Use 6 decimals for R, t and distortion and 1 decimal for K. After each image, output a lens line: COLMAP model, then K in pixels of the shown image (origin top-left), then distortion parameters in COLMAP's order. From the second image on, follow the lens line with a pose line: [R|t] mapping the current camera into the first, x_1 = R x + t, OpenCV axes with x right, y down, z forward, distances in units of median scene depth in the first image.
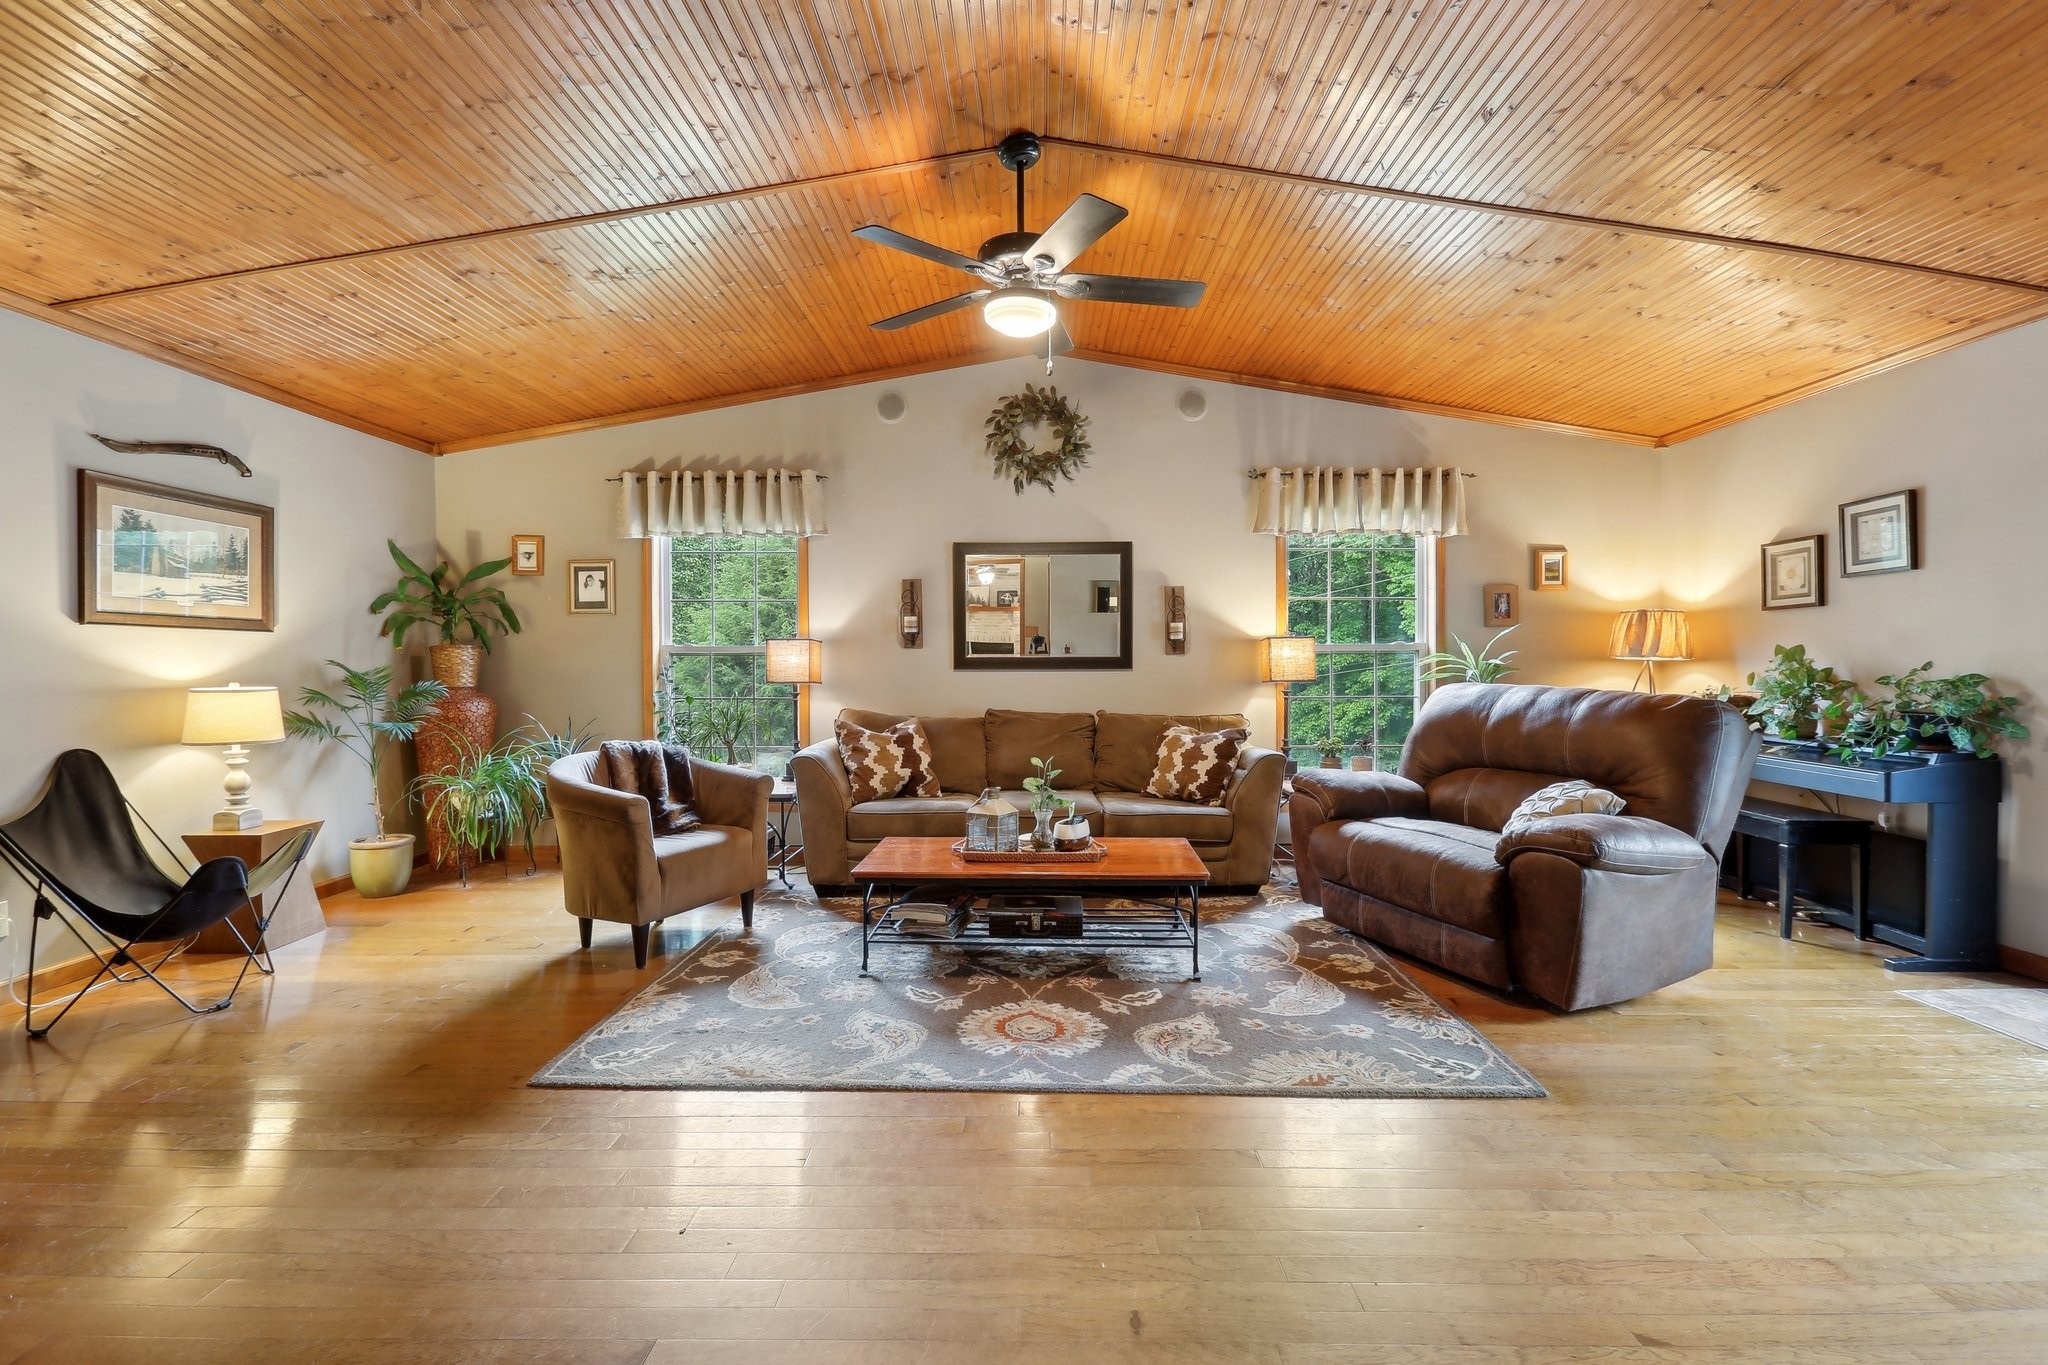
lens RADIAL K [[906.5, 0, 1007.6], [0, 906.5, 672.1], [0, 0, 1]] dist [0.002704, 0.000452]
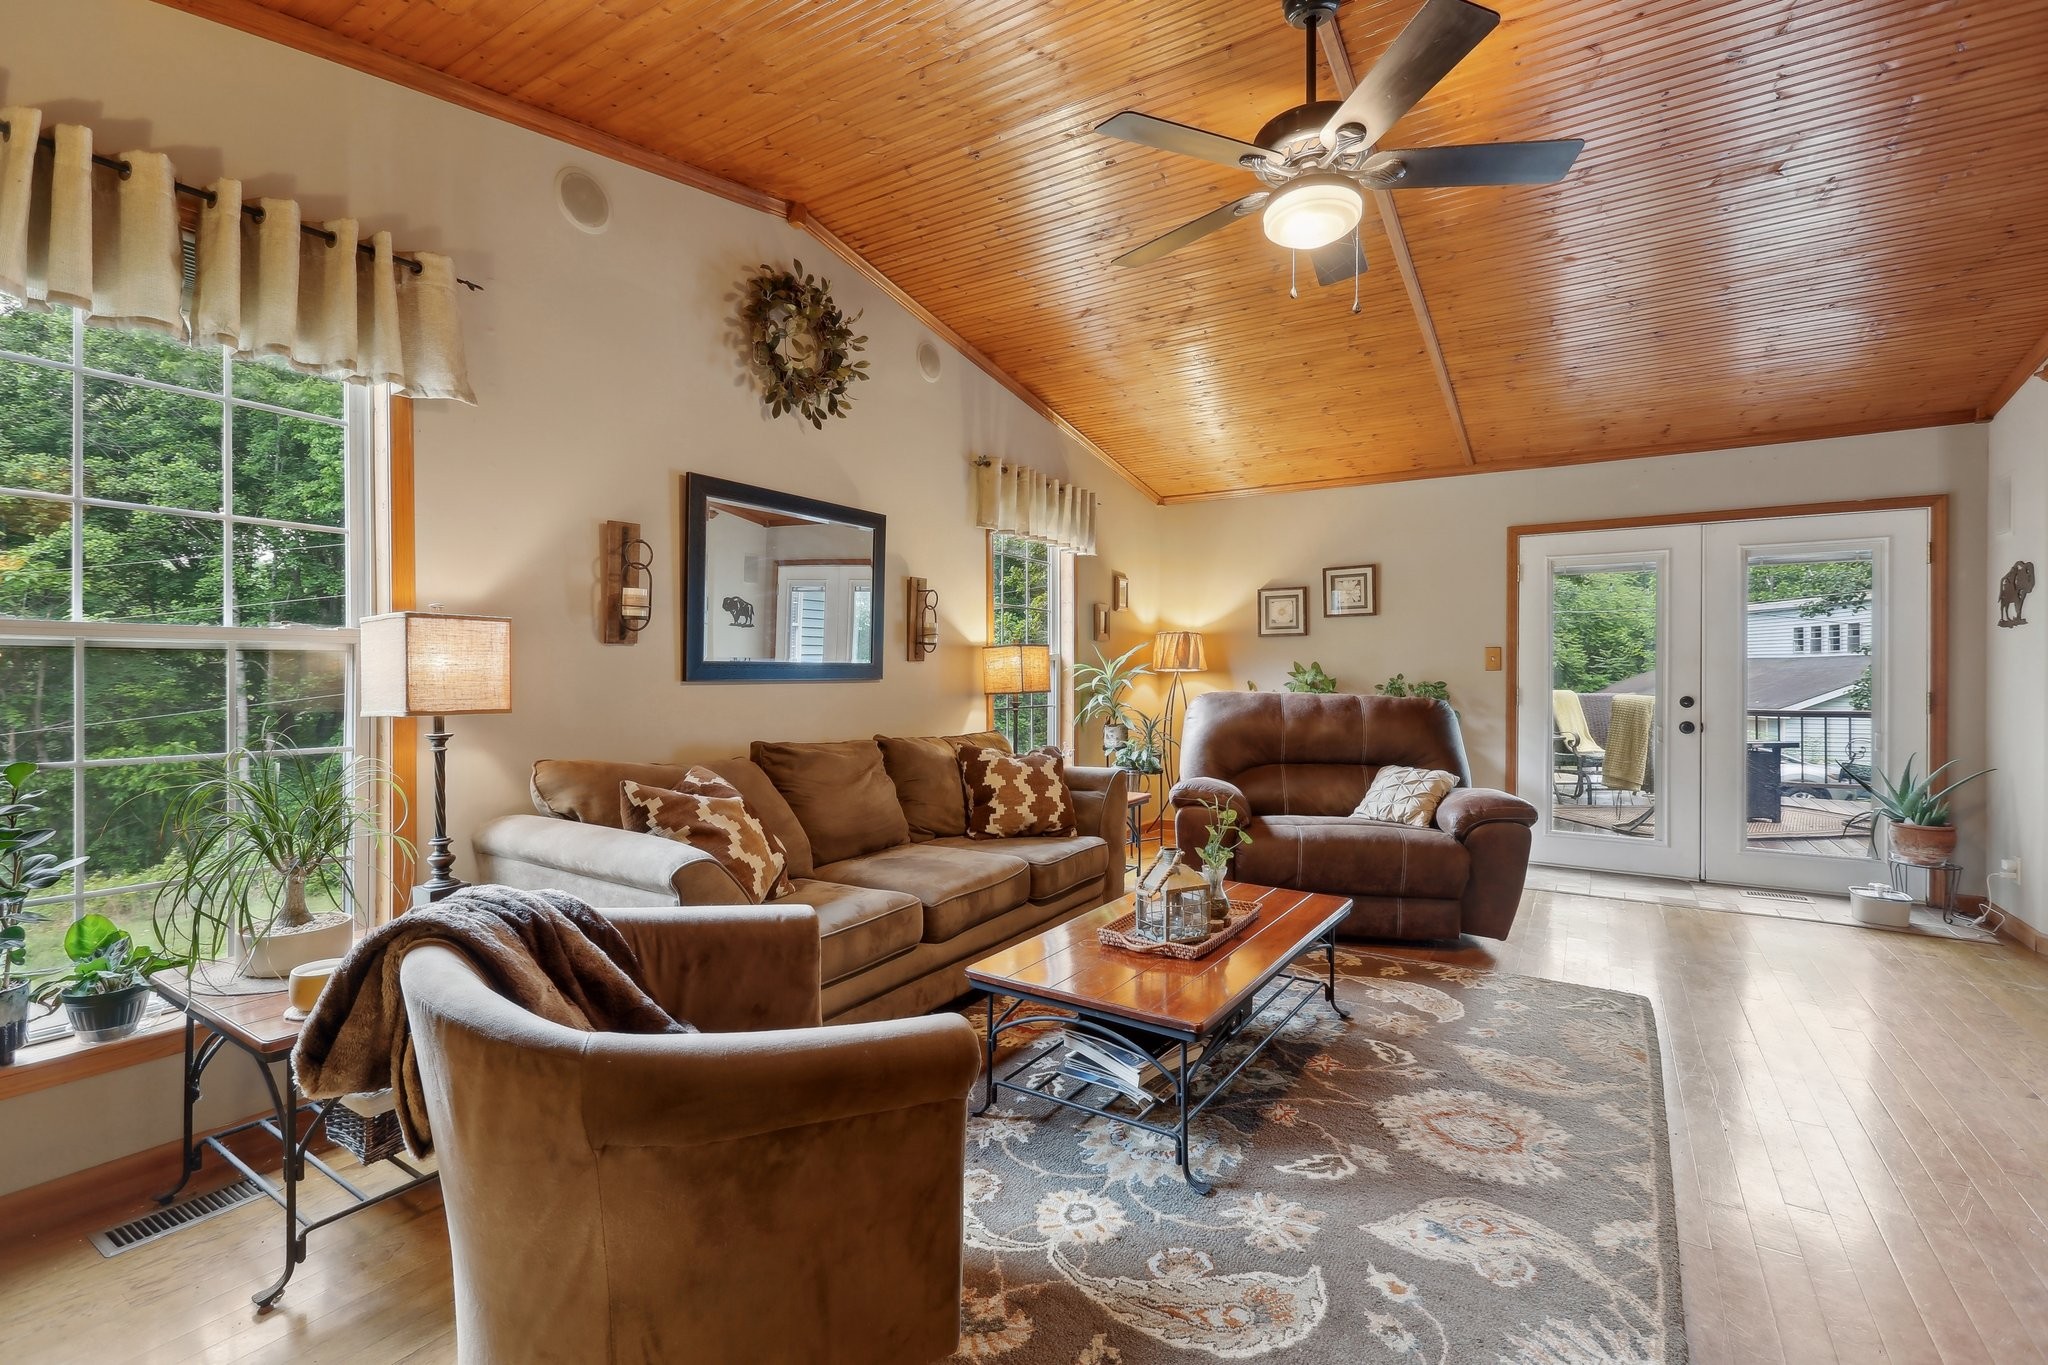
lens RADIAL K [[906.5, 0, 1019.2], [0, 906.5, 675.7], [0, 0, 1]] dist [0.002704, 0.000452]
pose [[0.515131, 0.001543, 0.857110, -0.734450], [0.005182, 0.999974, -0.004915, -0.003864], [-0.857096, 0.006973, 0.515110, 0.791516]]
